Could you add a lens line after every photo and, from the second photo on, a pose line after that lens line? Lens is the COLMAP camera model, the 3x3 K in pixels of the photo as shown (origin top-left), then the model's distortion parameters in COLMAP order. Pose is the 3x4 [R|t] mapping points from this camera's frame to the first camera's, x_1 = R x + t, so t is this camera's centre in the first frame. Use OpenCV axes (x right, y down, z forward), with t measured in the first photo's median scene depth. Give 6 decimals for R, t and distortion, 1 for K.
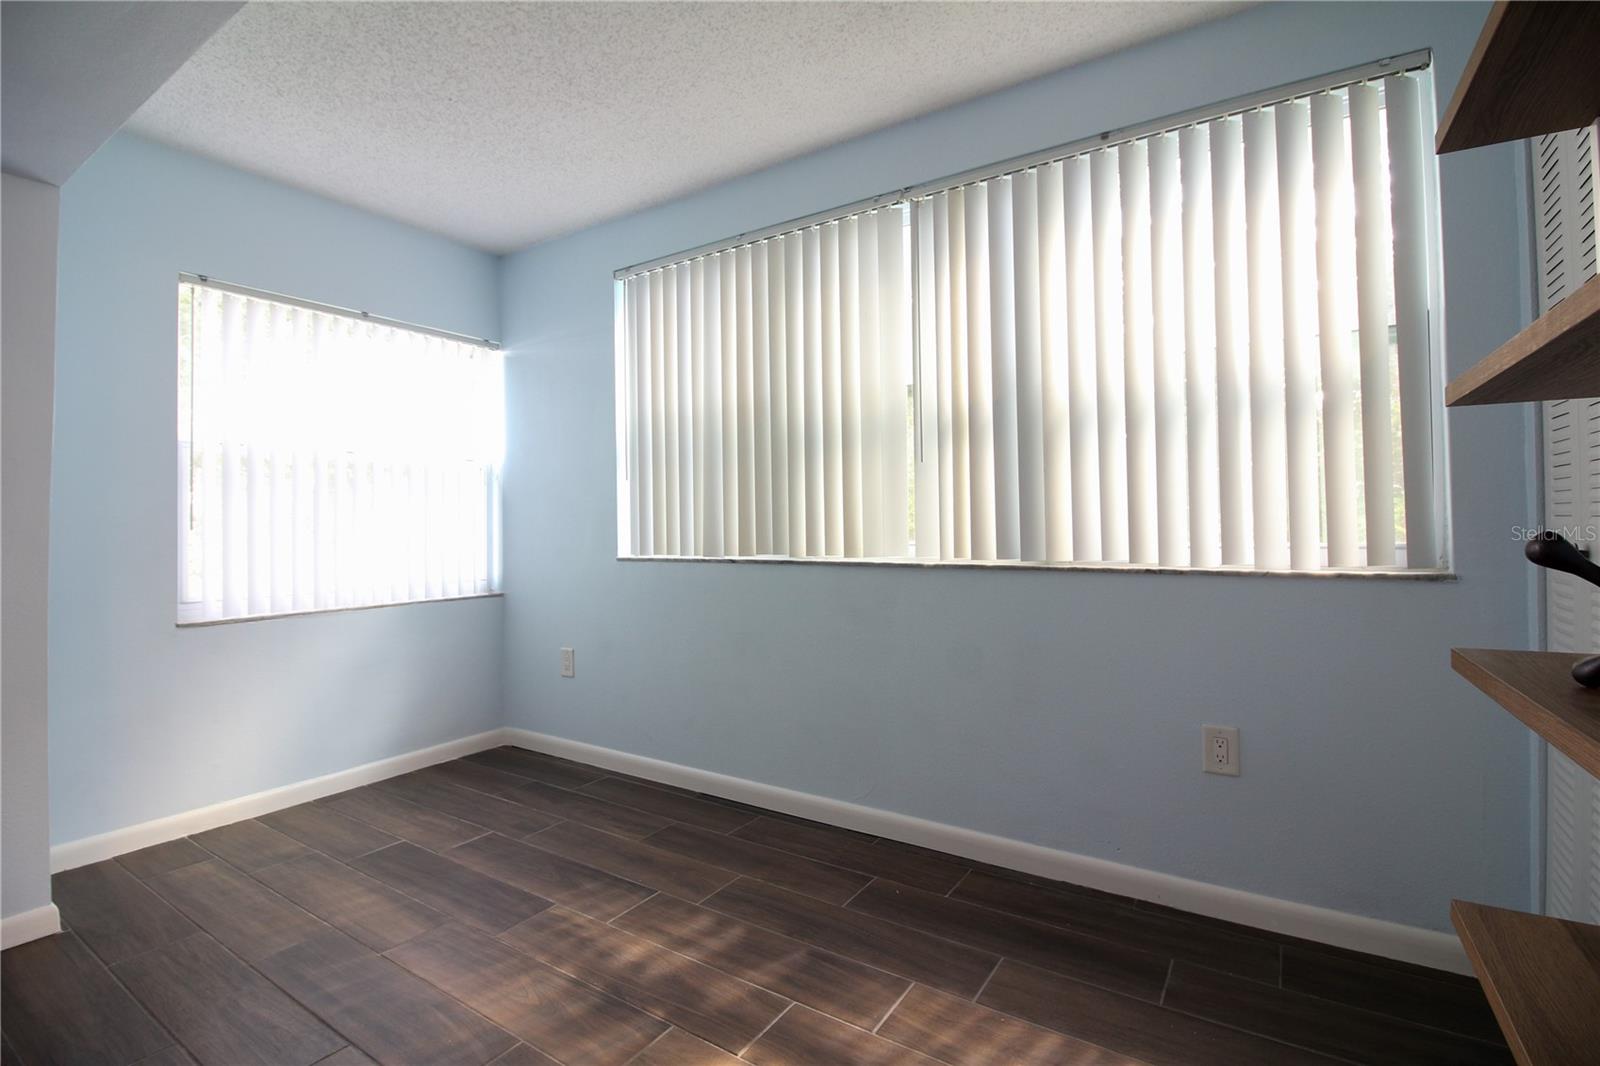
lens RADIAL K [[735.4, 0, 803.9], [0, 735.4, 514.4], [0, 0, 1]] dist [-0.009477, -0.000908]
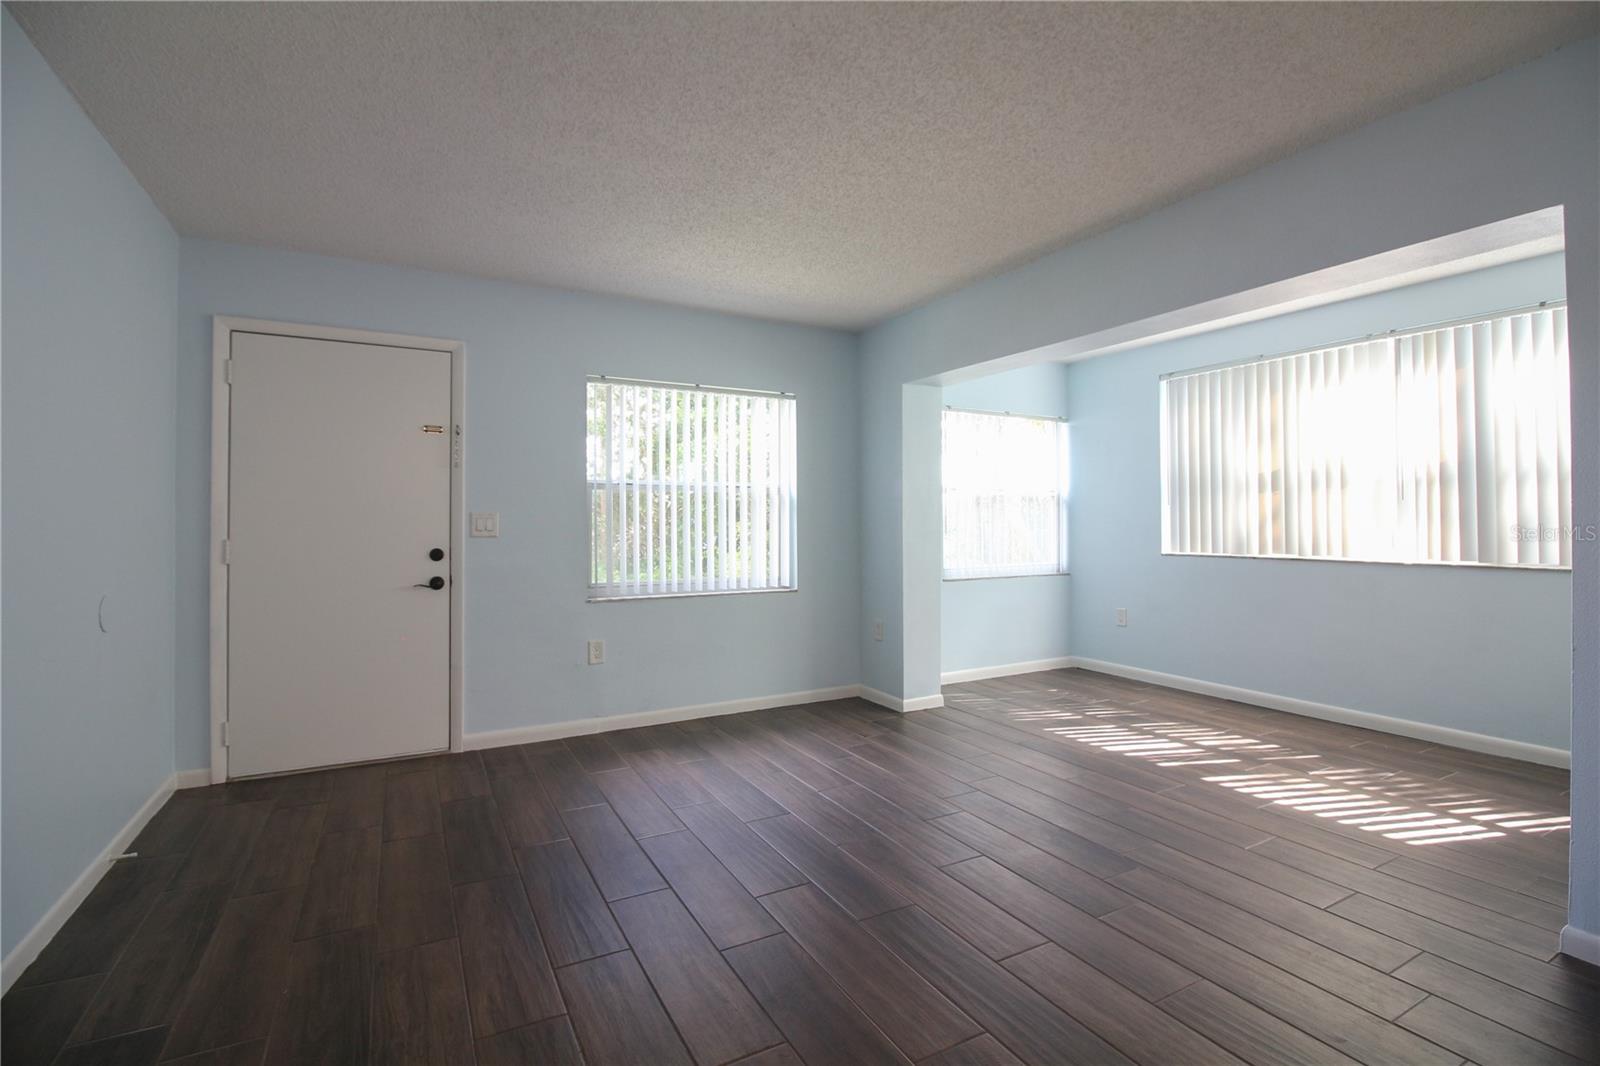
lens RADIAL K [[729.9, 0, 803.3], [0, 729.9, 515.2], [0, 0, 1]] dist [-0.020952, -0.001224]
pose [[0.878322, 0.004806, -0.478045, -0.223904], [-0.000320, 0.999955, 0.009466, -0.047989], [0.478069, -0.008161, 0.878284, -0.950655]]
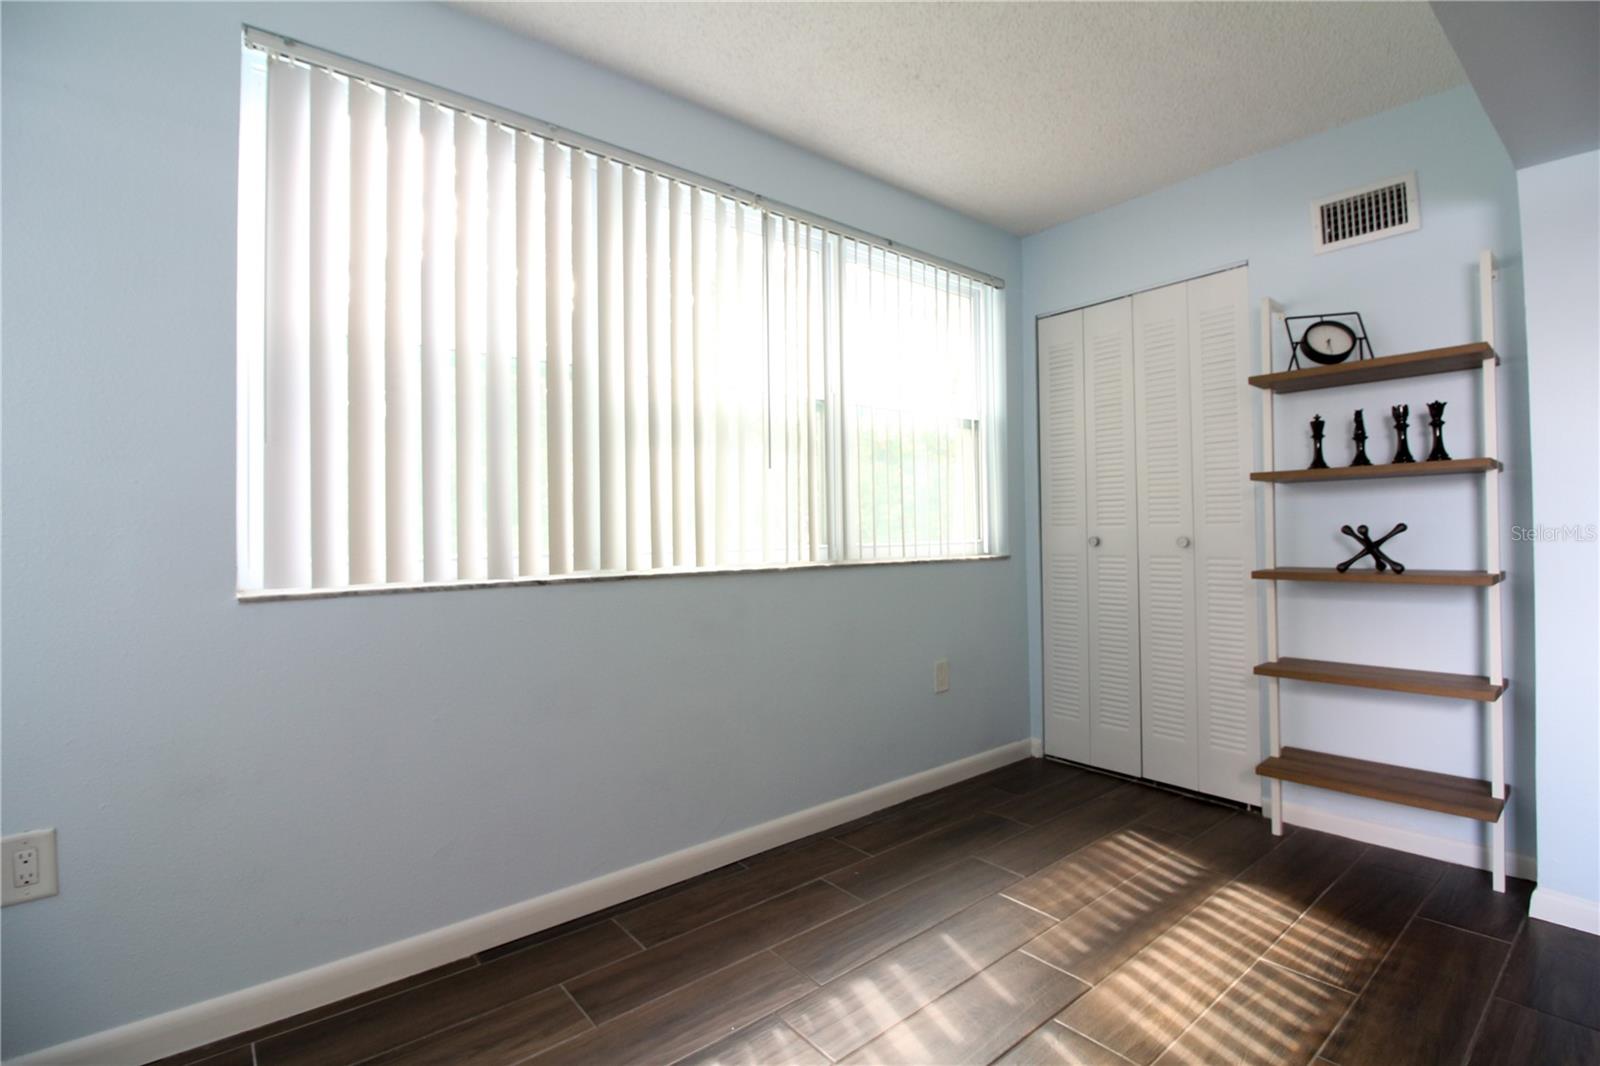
lens RADIAL K [[735.4, 0, 803.9], [0, 735.4, 514.4], [0, 0, 1]] dist [-0.009477, -0.000908]
pose [[0.307899, 0.027544, 0.951020, -0.737998], [0.000366, 0.999577, -0.029069, 0.021032], [-0.951419, 0.009299, 0.307759, 0.593872]]
